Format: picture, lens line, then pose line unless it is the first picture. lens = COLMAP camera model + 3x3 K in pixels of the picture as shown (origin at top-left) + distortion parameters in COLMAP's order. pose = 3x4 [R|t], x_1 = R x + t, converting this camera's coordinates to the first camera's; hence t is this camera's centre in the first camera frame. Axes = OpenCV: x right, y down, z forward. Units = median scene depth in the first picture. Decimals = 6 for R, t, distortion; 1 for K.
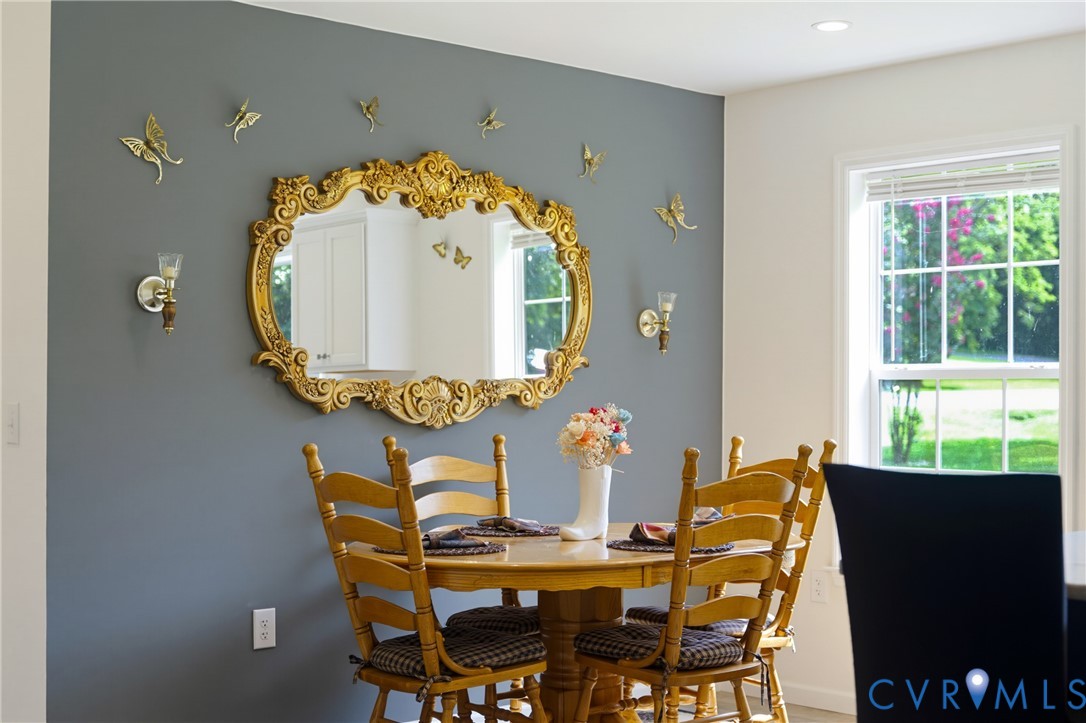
lens RADIAL K [[1562.7, 0, 543.0], [0, 1562.7, 361.5], [0, 0, 1]] dist [0.174891, -2.365145]
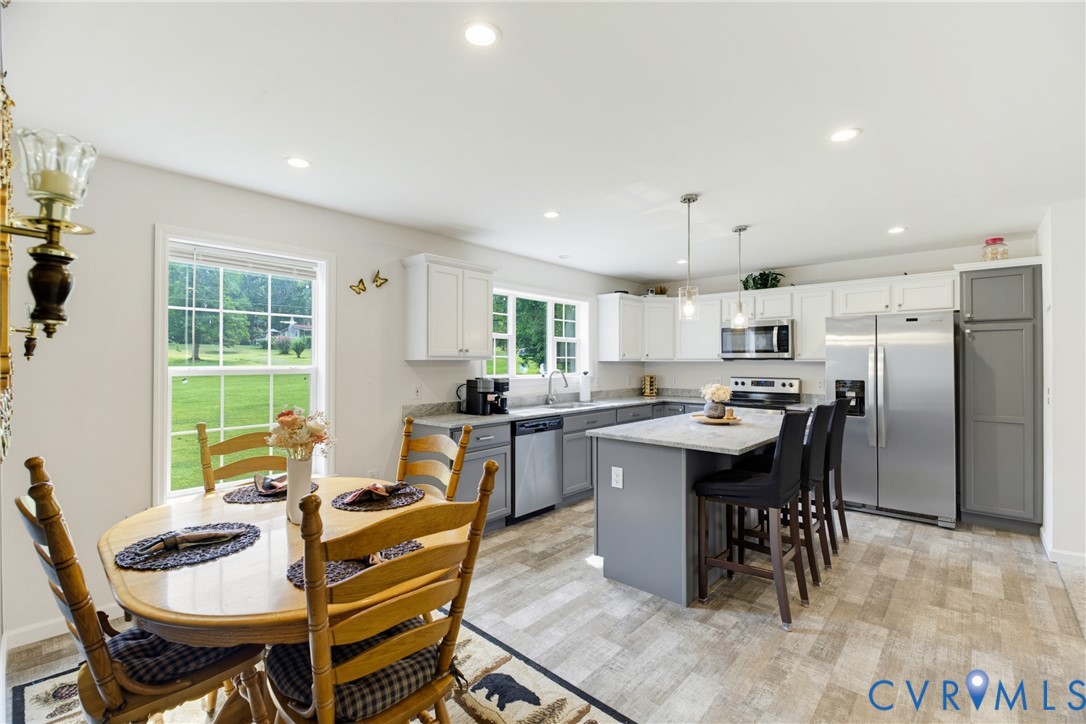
lens RADIAL K [[470.0, 0, 543.0], [0, 470.0, 362.0], [0, 0, 1]] dist [-0.001407, -0.000798]
pose [[-0.097127, 0.000291, 0.995272, -0.340316], [-0.018807, 0.999821, -0.002128, -0.009314], [-0.995094, -0.018925, -0.097104, 0.809629]]
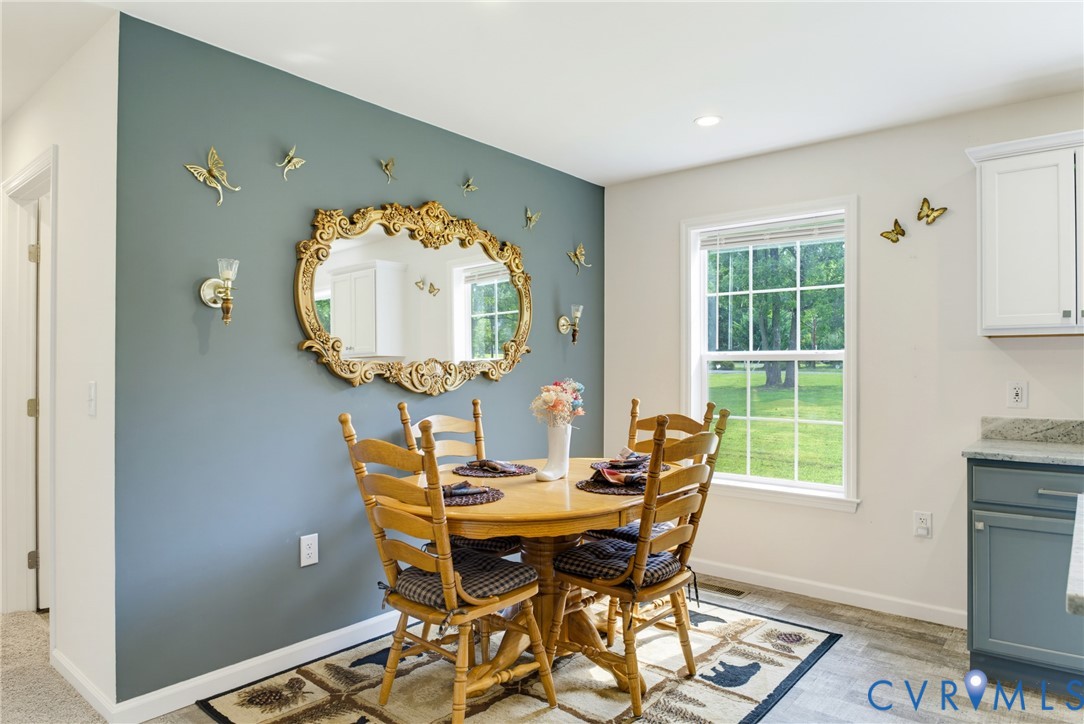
lens RADIAL K [[679.0, 0, 542.0], [0, 679.0, 362.0], [0, 0, 1]] dist [-0.033233, 0.001306]
pose [[0.989929, -0.001128, 0.141562, -0.062071], [-0.000745, 0.999913, 0.013172, 0.004352], [-0.141565, -0.013145, 0.989842, 0.398572]]
